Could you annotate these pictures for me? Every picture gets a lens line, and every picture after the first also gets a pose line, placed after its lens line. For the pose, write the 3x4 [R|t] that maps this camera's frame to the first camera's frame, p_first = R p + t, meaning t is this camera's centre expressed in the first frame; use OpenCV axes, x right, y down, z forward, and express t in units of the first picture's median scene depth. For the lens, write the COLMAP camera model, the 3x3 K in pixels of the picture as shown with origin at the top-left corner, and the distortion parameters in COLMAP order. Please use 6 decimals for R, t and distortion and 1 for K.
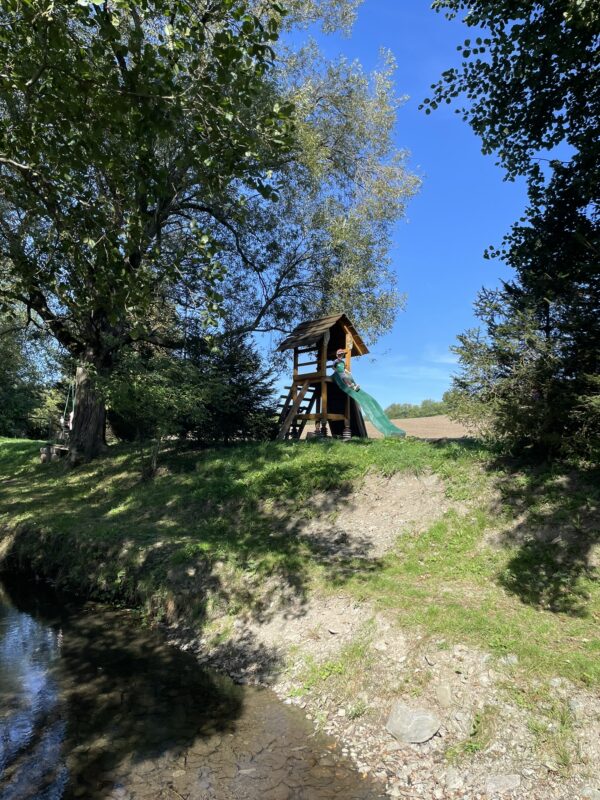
lens RADIAL K [[603.0, 0, 300.4], [0, 603.0, 402.4], [0, 0, 1]] dist [0.052195, -0.053228]
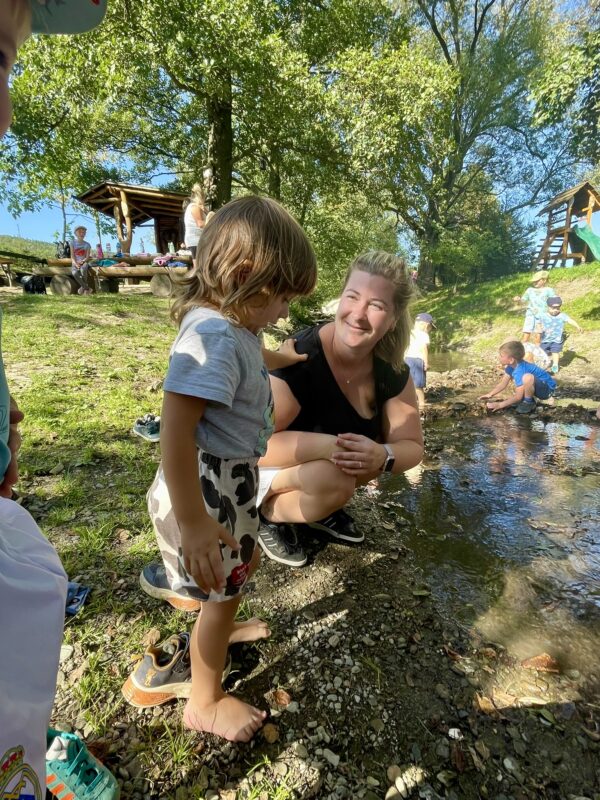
lens RADIAL K [[402.5, 0, 298.8], [0, 402.5, 406.8], [0, 0, 1]] dist [-0.011900, 0.001556]
pose [[0.776403, 0.114980, -0.619660, 0.187951], [0.085014, 0.955124, 0.283744, 0.043714], [0.624477, -0.272980, 0.731786, -0.319130]]
